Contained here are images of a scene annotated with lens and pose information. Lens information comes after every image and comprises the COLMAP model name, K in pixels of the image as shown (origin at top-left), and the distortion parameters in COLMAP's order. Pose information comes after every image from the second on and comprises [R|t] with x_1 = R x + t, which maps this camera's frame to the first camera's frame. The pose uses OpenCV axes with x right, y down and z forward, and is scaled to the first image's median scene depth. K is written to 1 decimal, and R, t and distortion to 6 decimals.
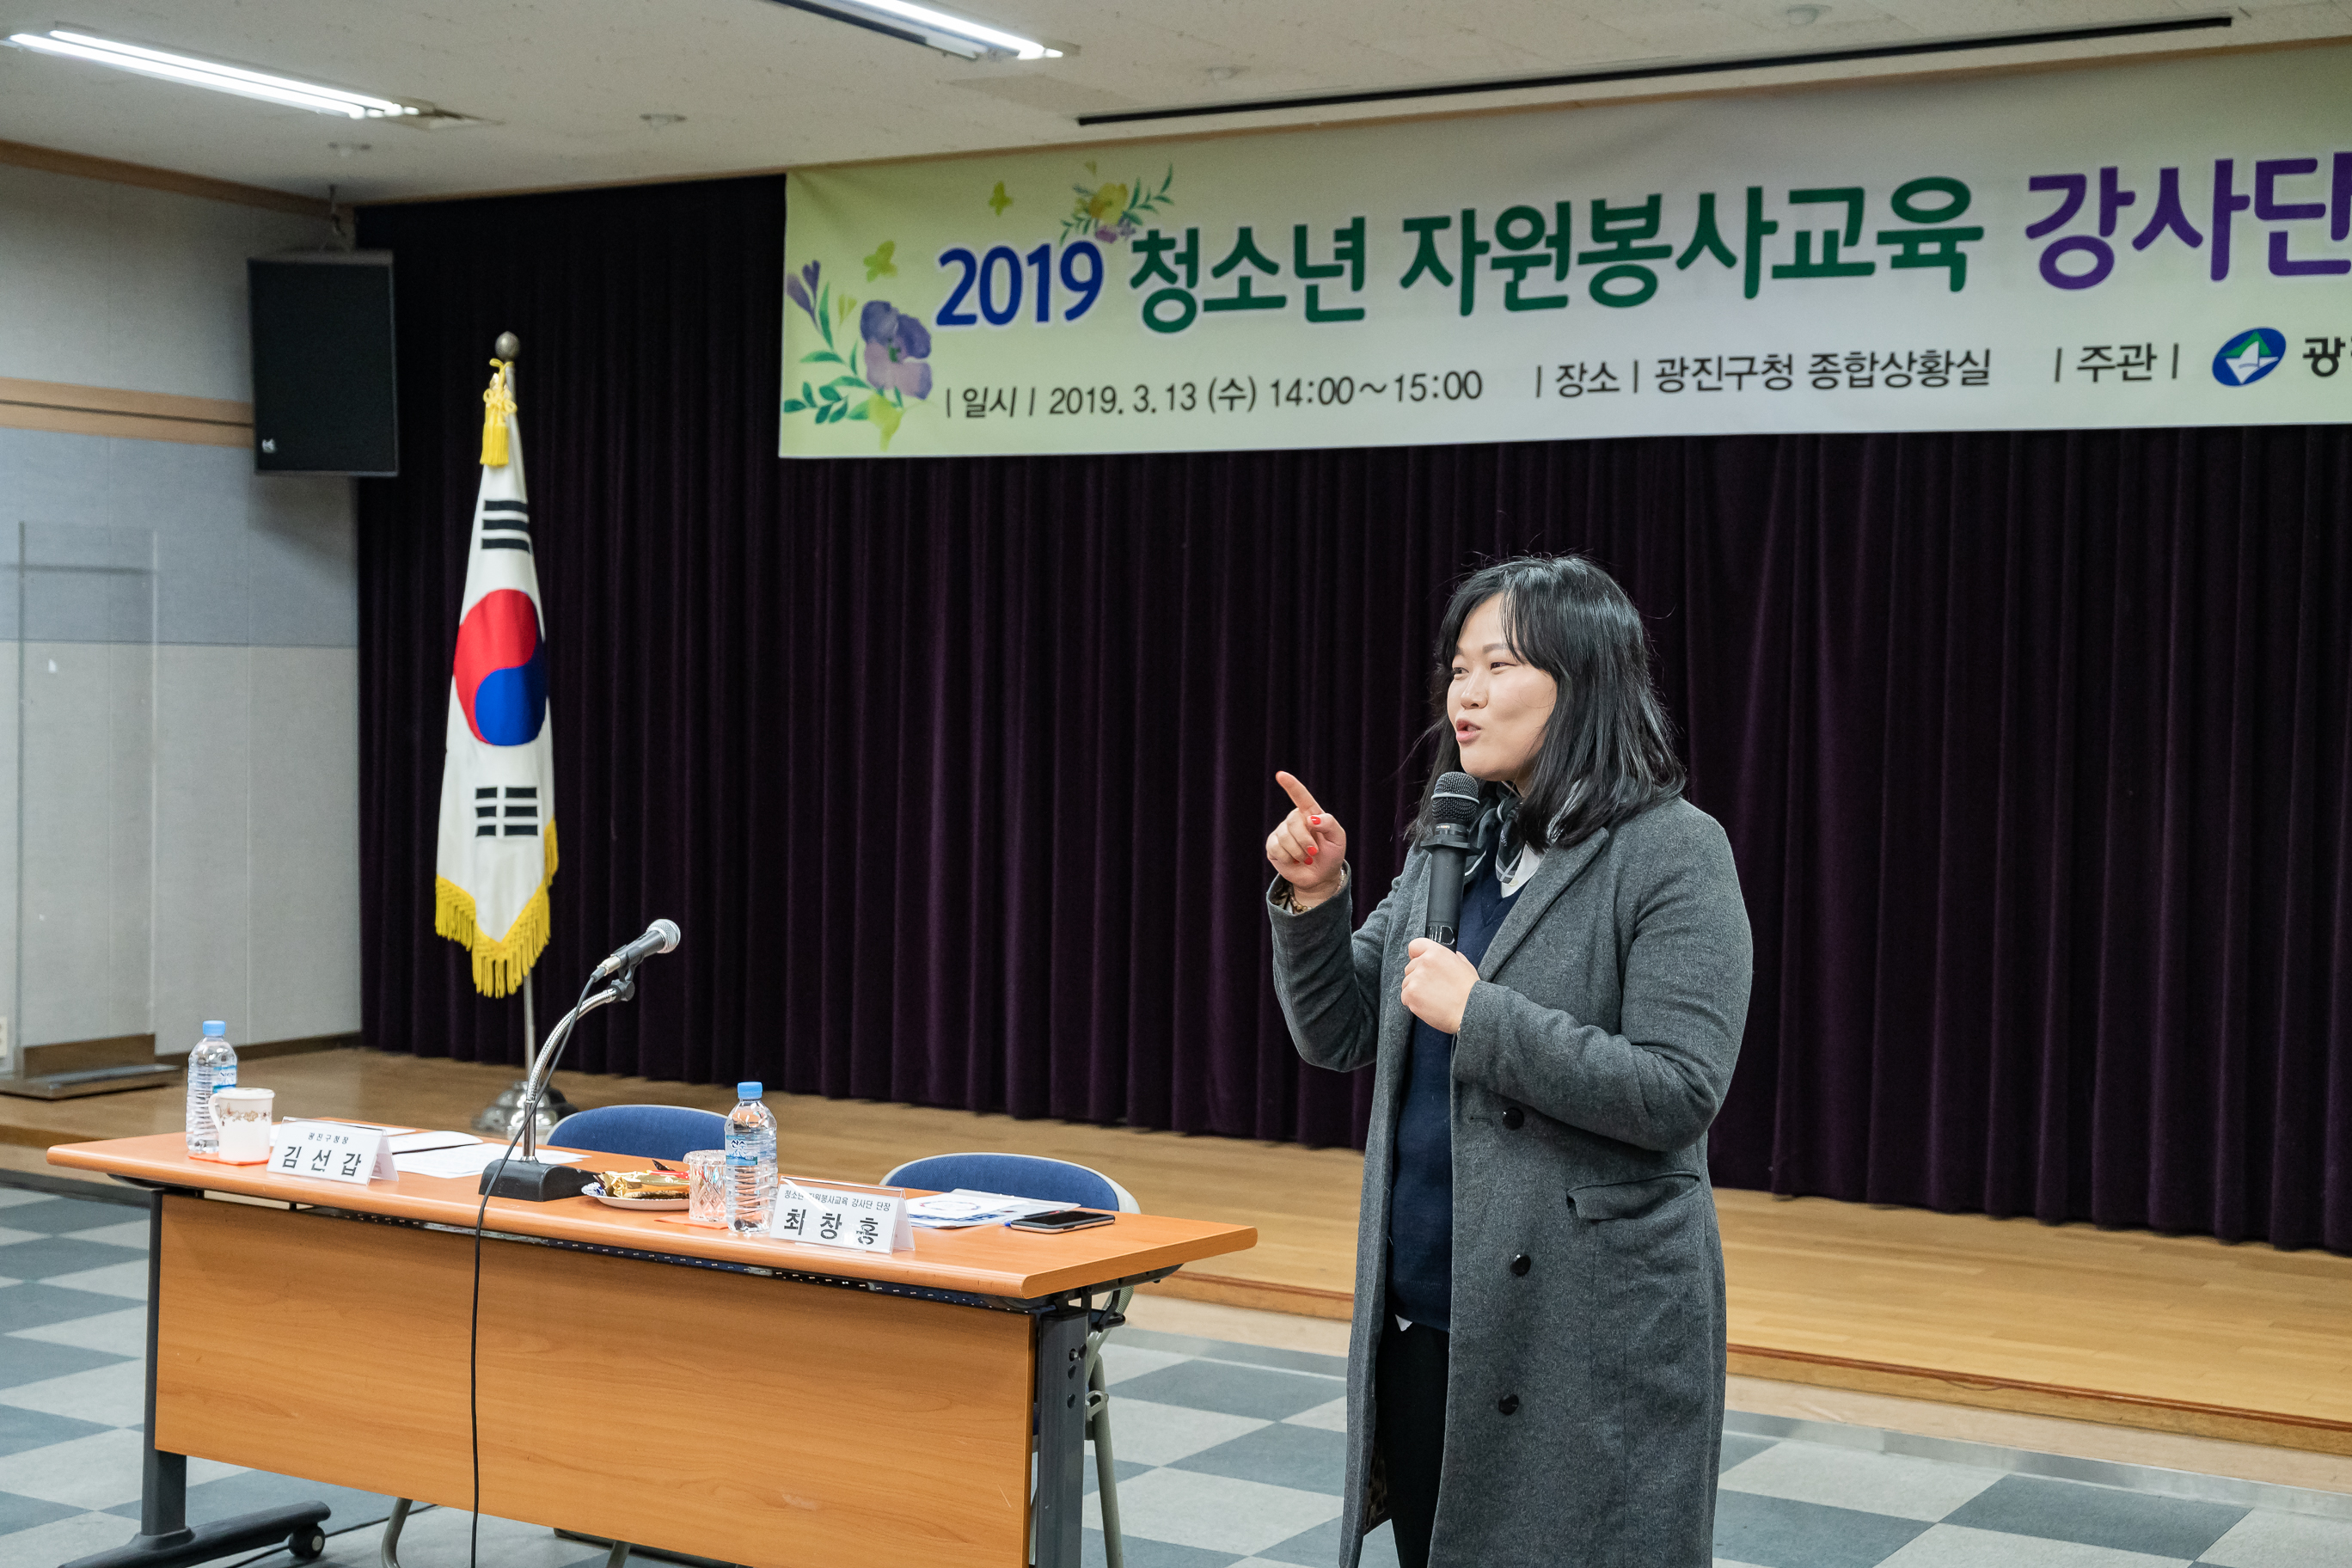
lens RADIAL K [[3251.9, 0, 1176.0], [0, 3251.9, 784.0], [0, 0, 1]] dist [0.019064, -0.007716]
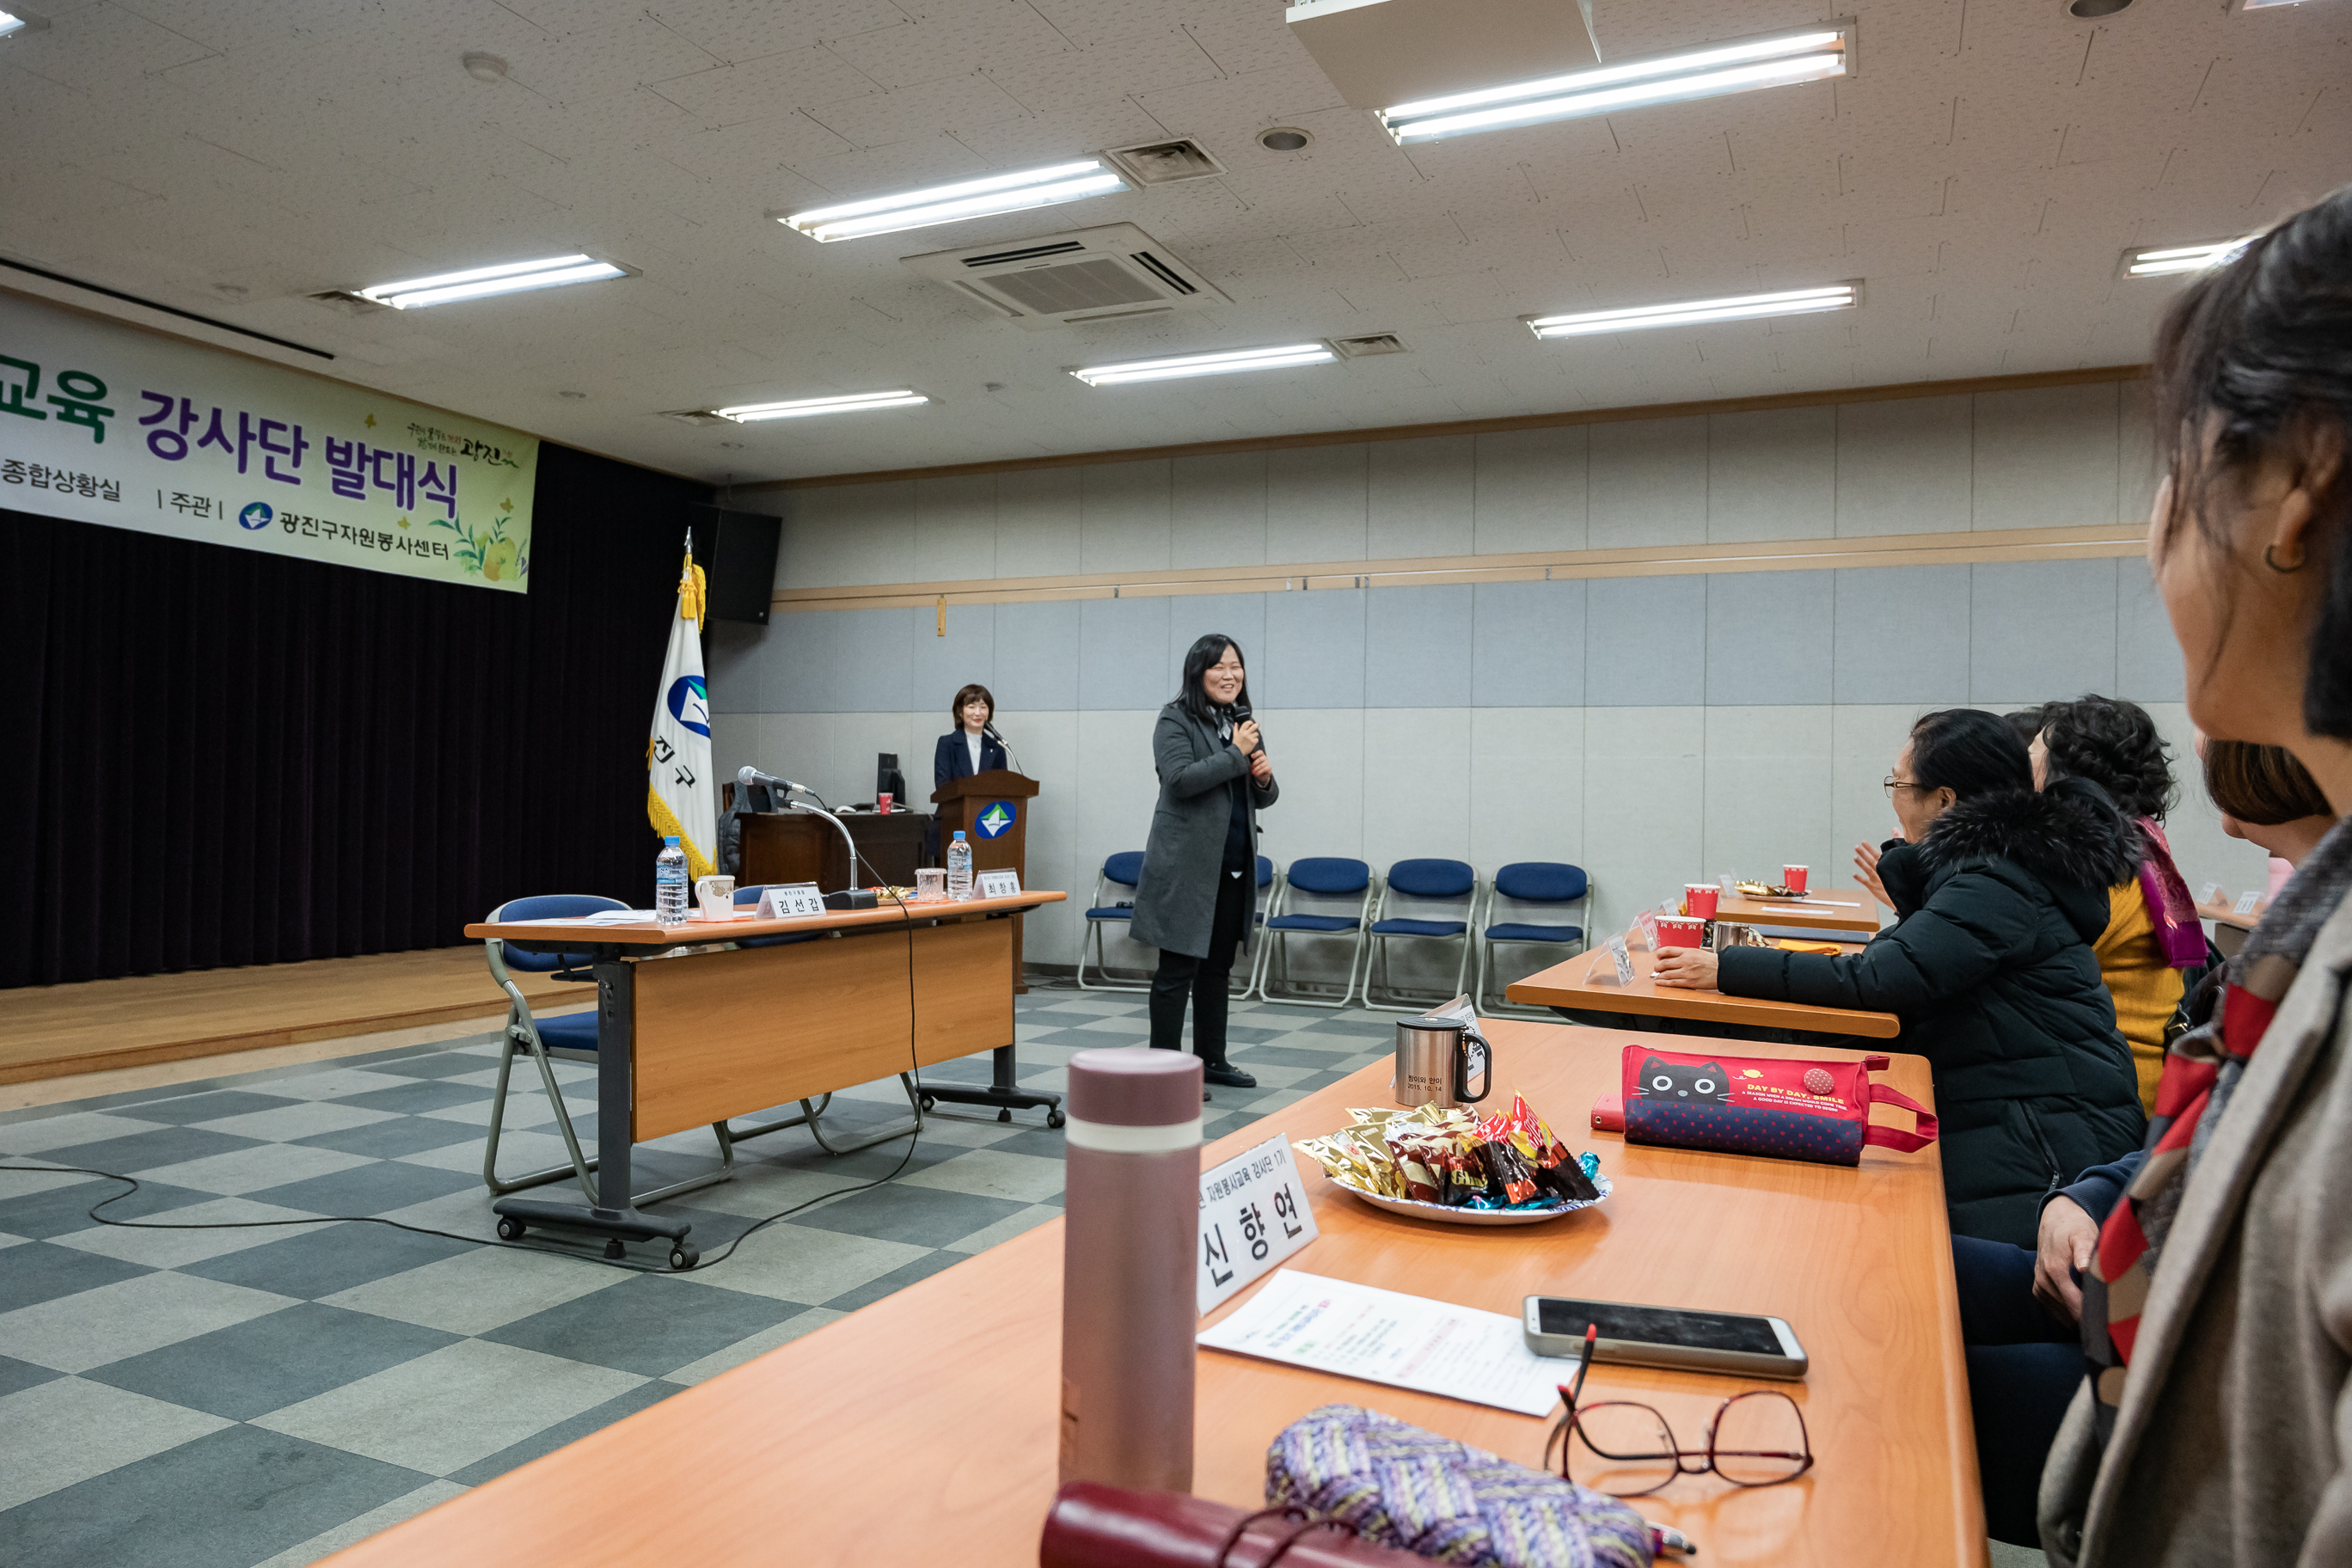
lens RADIAL K [[1565.9, 0, 1172.2], [0, 1565.9, 764.5], [0, 0, 1]] dist [-0.003105, -0.001305]
pose [[-0.111604, 0.003529, 0.993747, -0.573747], [0.016736, 0.999859, -0.001672, 0.025644], [-0.993612, 0.016444, -0.111647, 0.477580]]
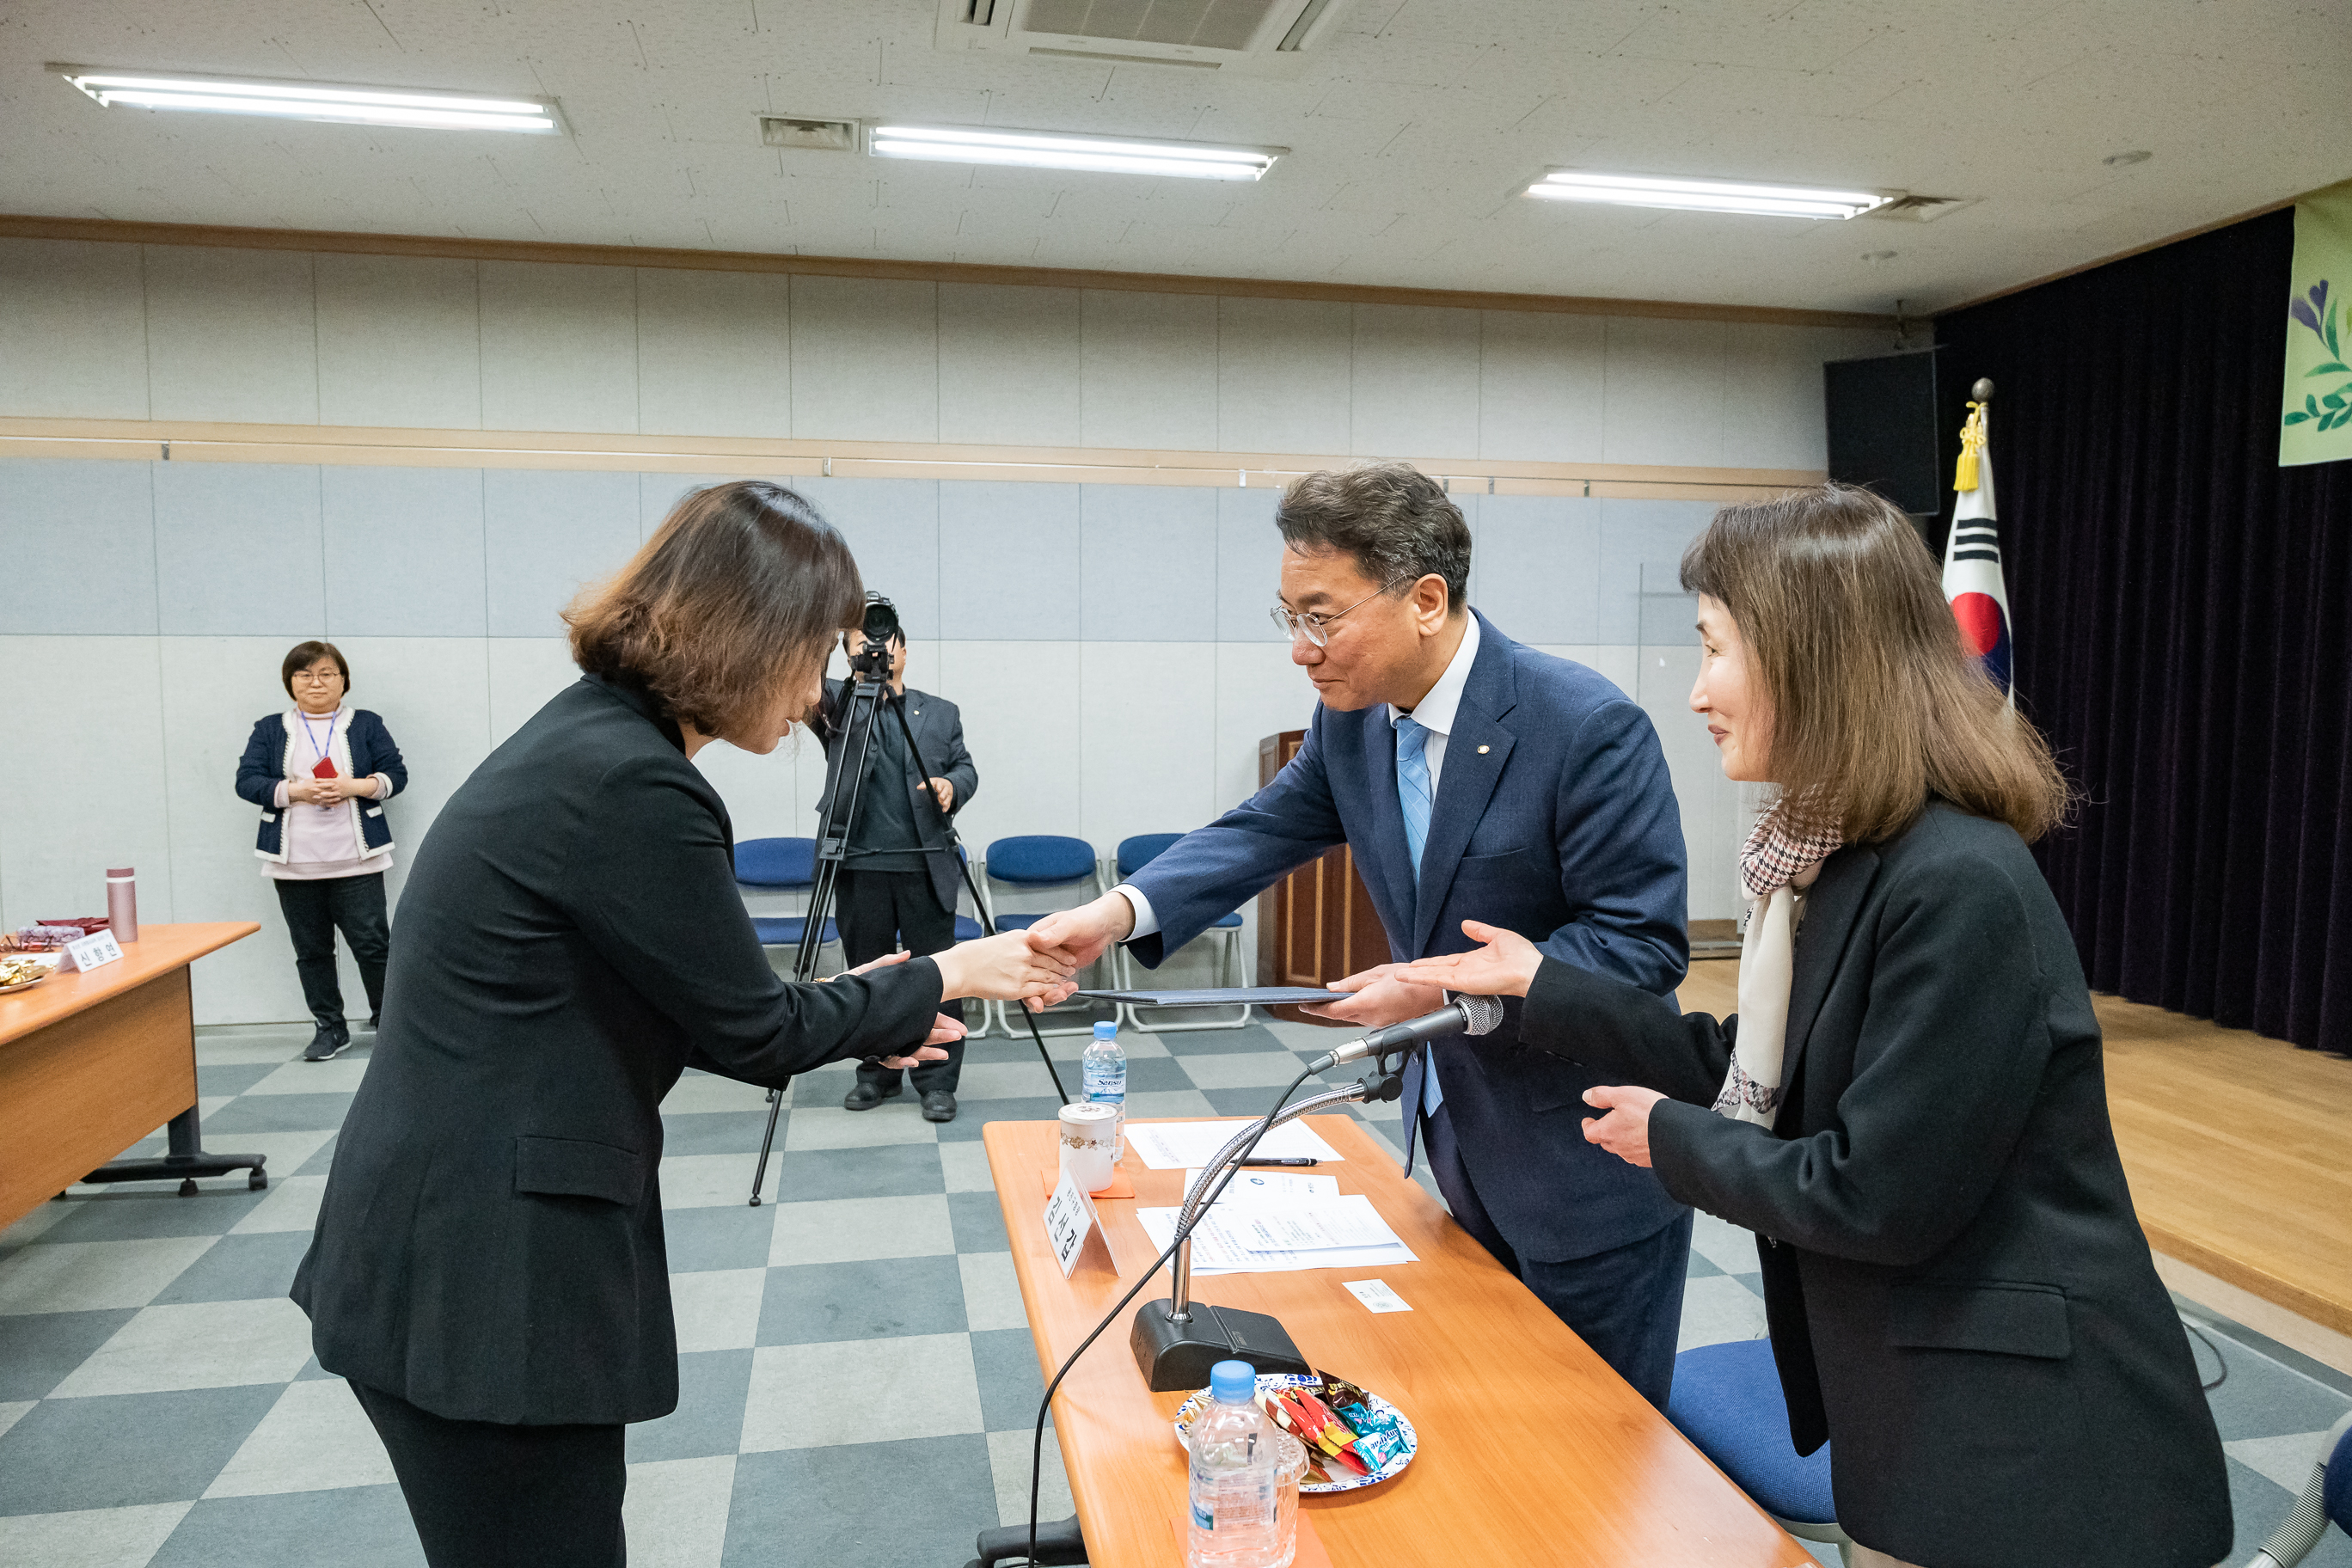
lens RADIAL K [[1549.8, 0, 1138.7], [0, 1549.8, 772.0], [0, 0, 1]] dist [-0.006230, -0.003877]
pose [[0.657053, 0.041800, -0.752685, 0.024938], [-0.021683, 0.999096, 0.036556, -0.008105], [0.753533, -0.007698, 0.657365, 0.399319]]
